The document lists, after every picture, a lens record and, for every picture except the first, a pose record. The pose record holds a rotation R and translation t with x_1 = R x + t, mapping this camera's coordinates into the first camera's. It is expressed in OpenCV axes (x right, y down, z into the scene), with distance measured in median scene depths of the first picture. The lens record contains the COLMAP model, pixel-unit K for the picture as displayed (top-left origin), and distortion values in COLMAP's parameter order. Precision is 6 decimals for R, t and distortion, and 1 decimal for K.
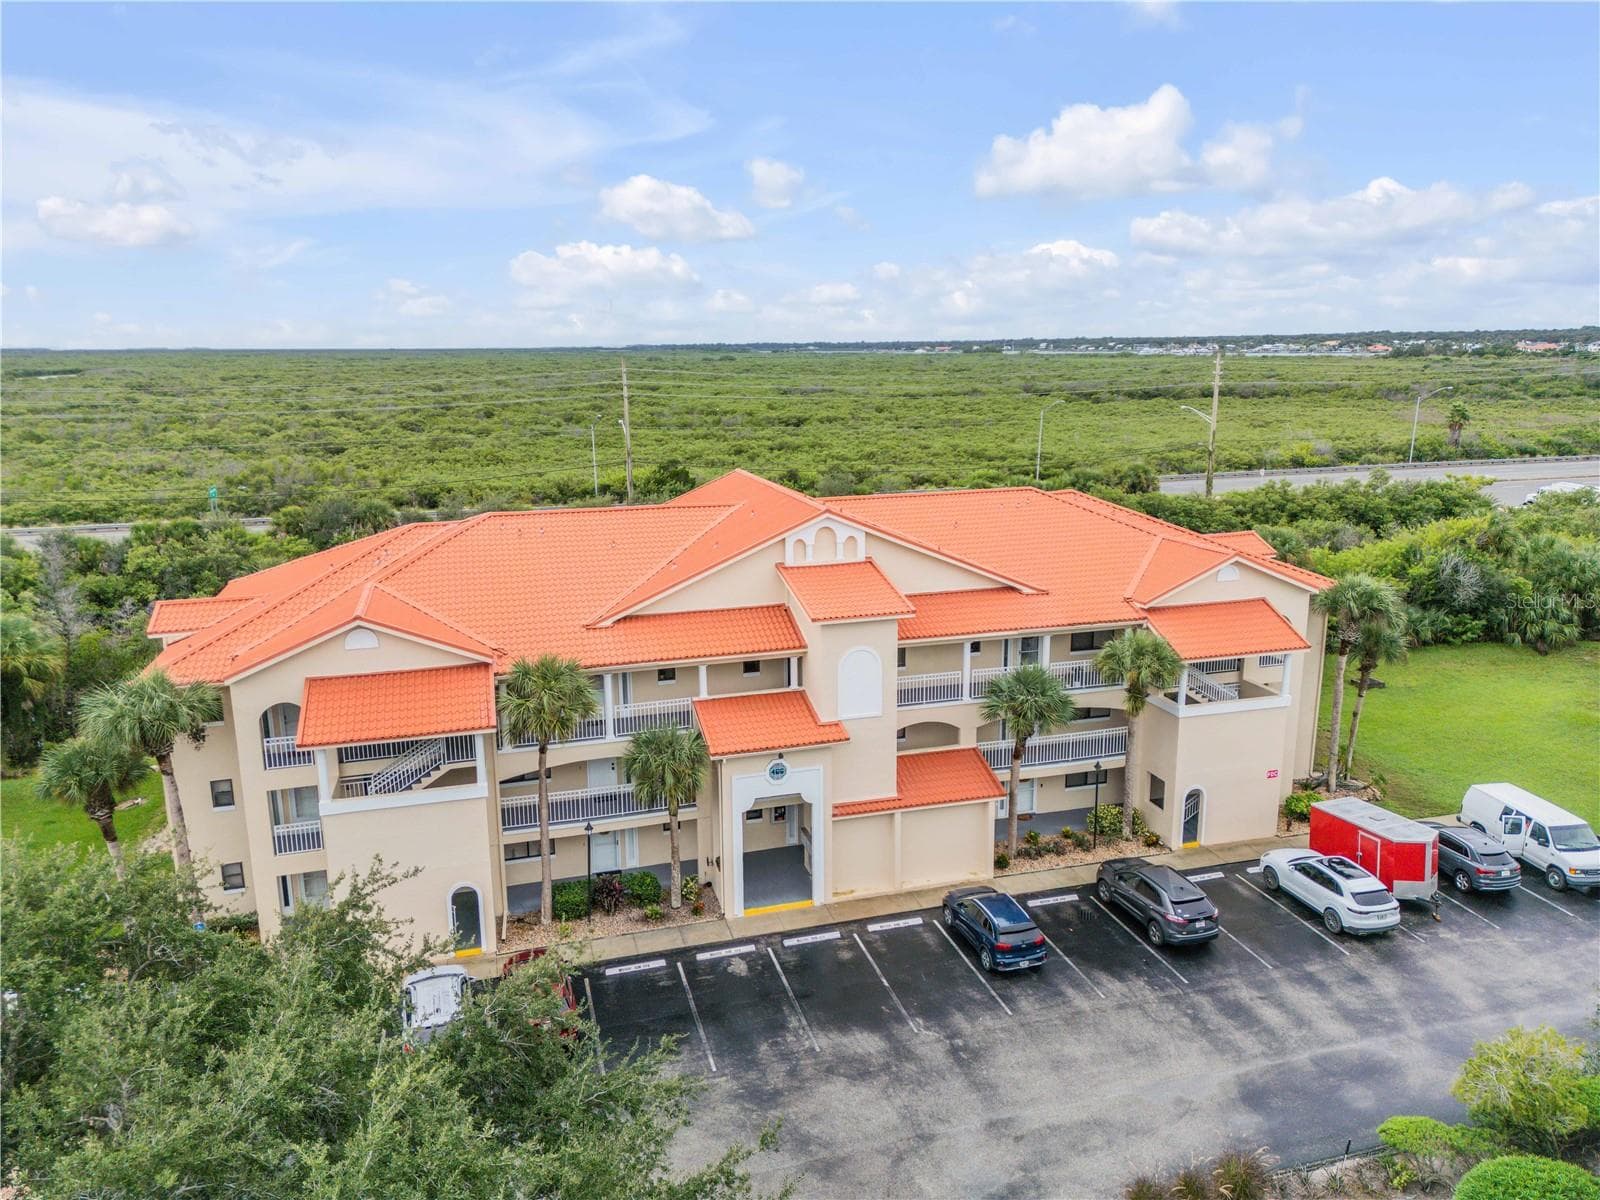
lens RADIAL K [[1137.6, 0, 800.0], [0, 1137.6, 600.0], [0, 0, 1]] dist [0.099509, -0.119756]
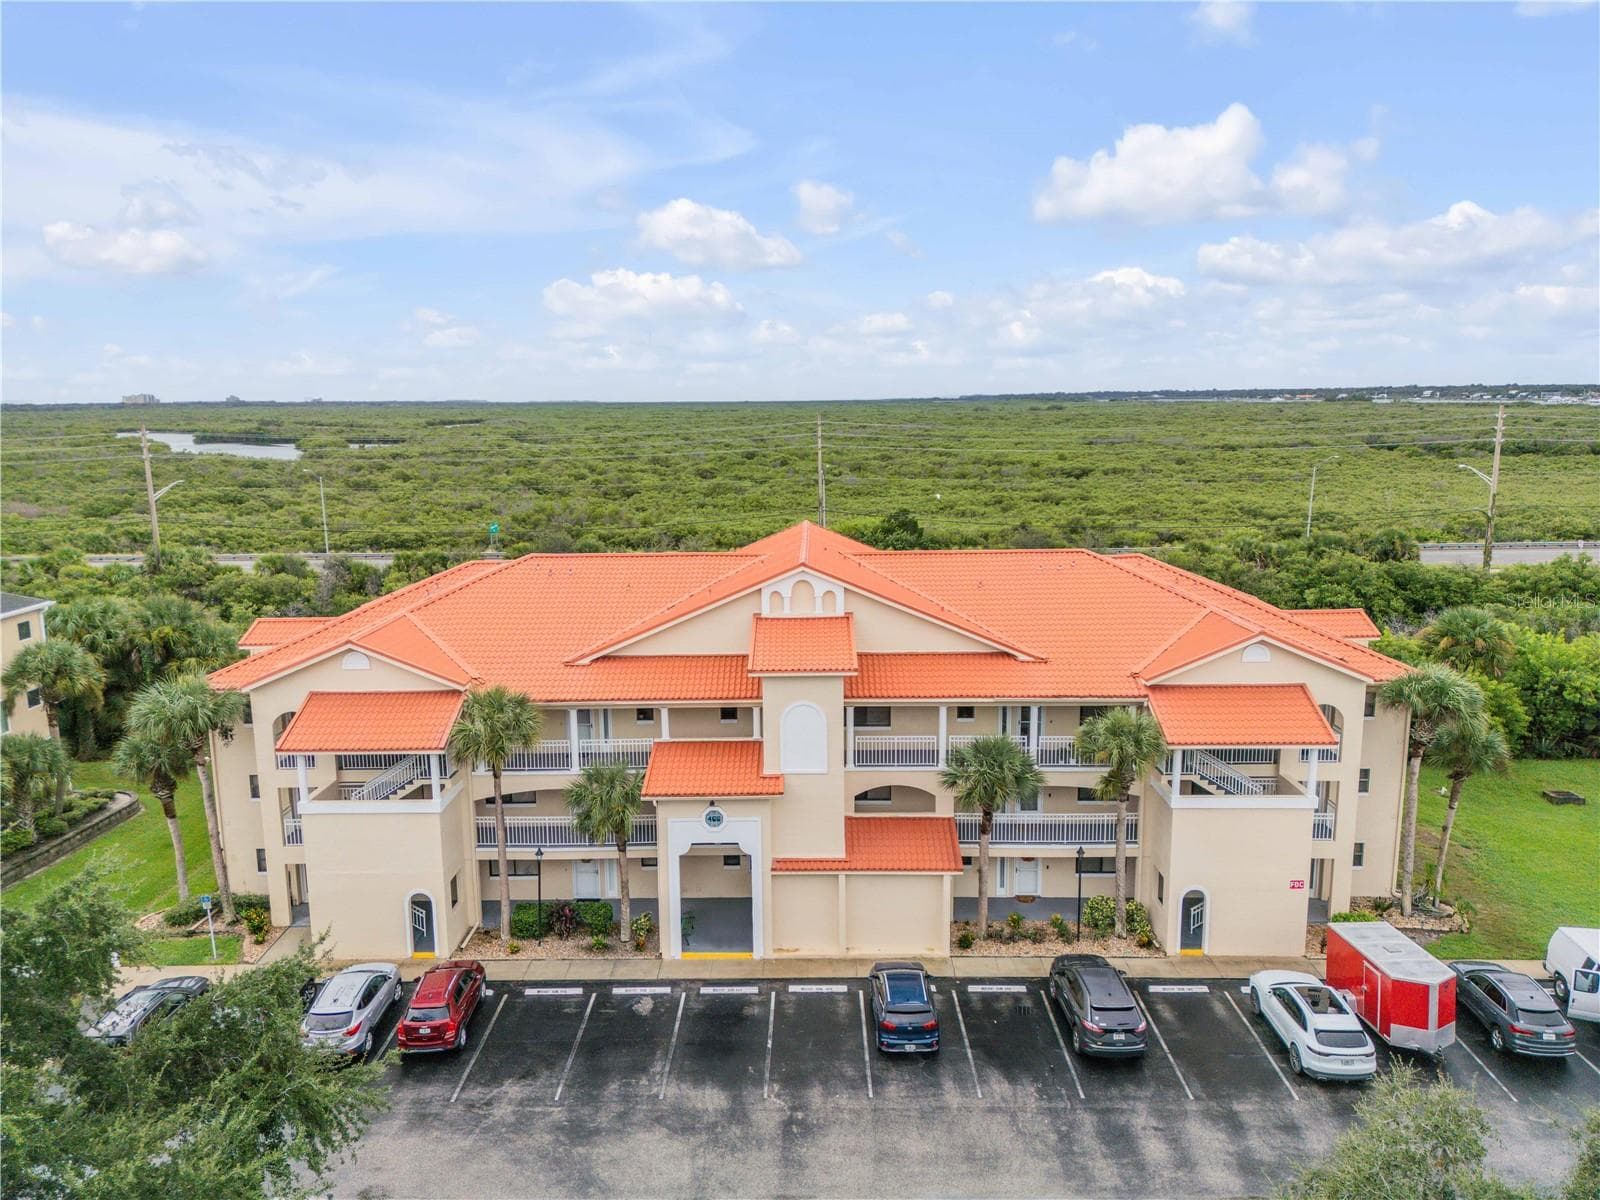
lens RADIAL K [[1137.6, 0, 800.0], [0, 1137.6, 600.0], [0, 0, 1]] dist [0.099509, -0.119756]
pose [[0.955630, 0.050918, -0.290137, 0.319093], [-0.063020, 0.997483, -0.032514, -0.014501], [0.287751, 0.049356, 0.956433, 0.038423]]
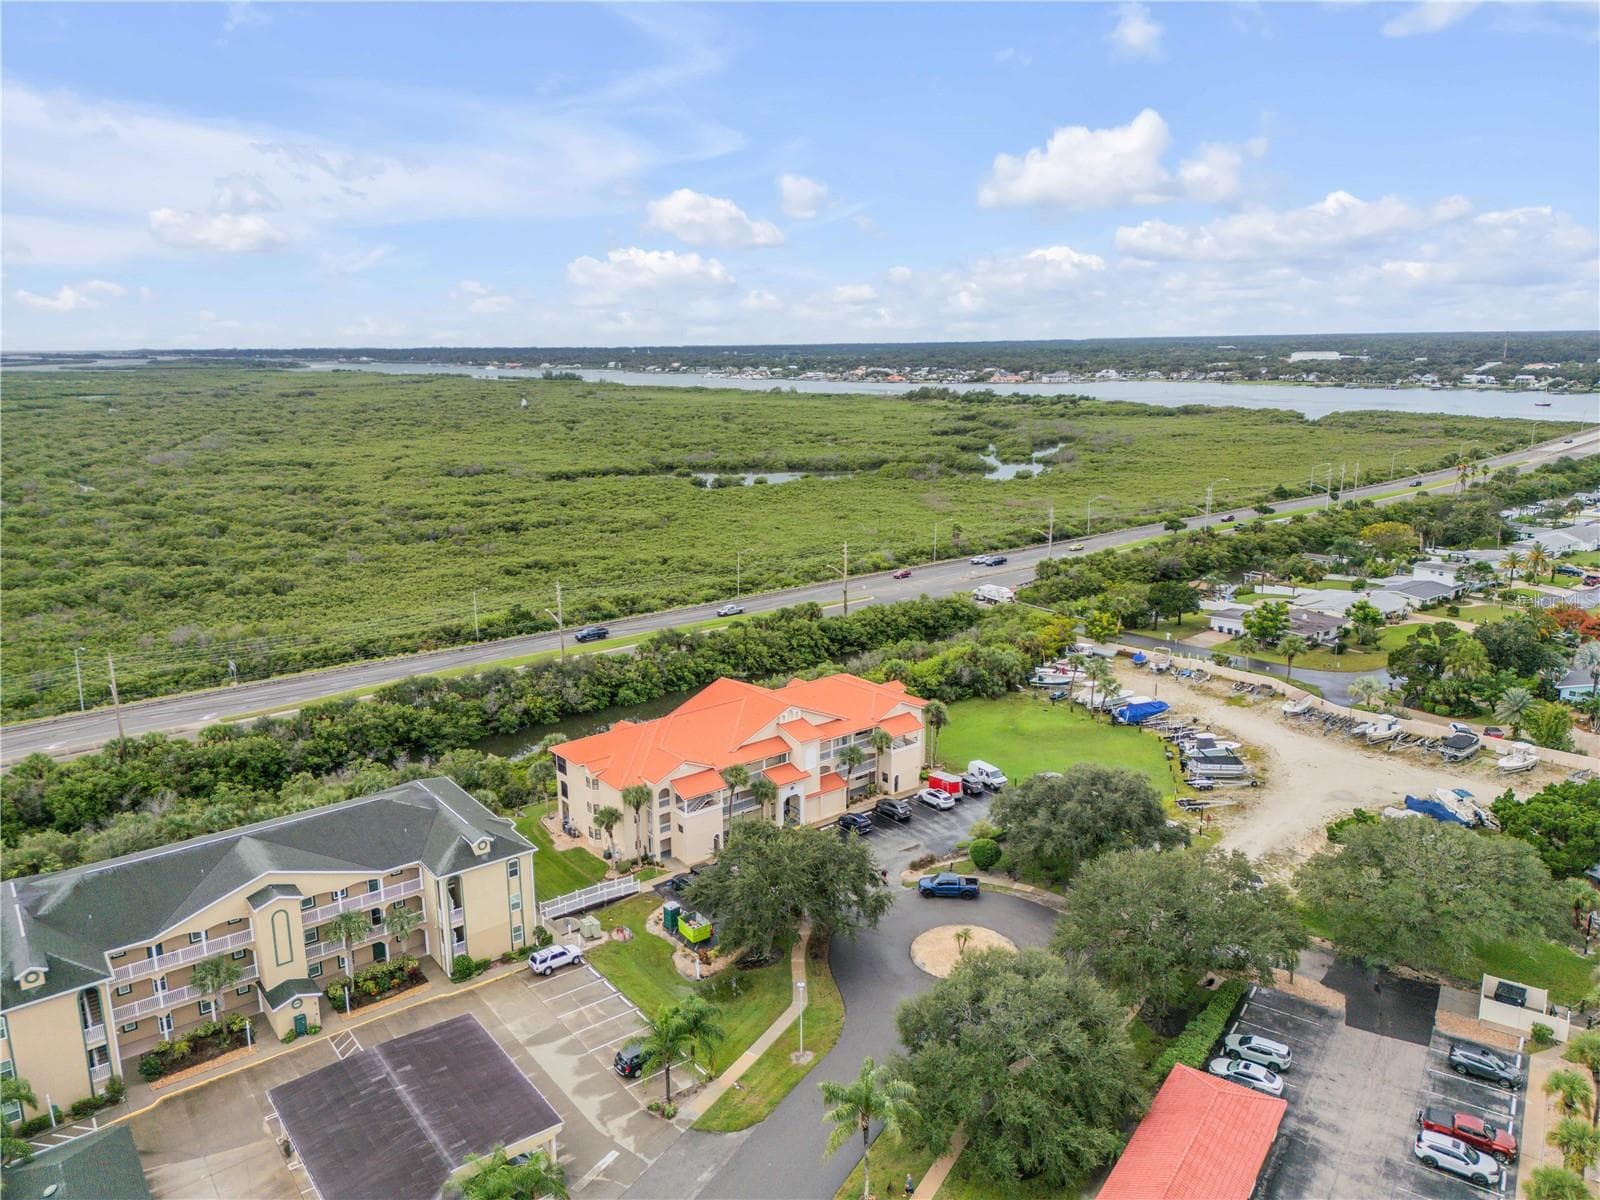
lens RADIAL K [[1125.0, 0, 800.0], [0, 1125.0, 600.0], [0, 0, 1]] dist [0.077931, -0.076686]
pose [[0.930154, -0.081966, 0.357904, -1.086129], [0.082316, 0.996504, 0.014284, -0.426468], [-0.357824, 0.016175, 0.933649, -2.025174]]
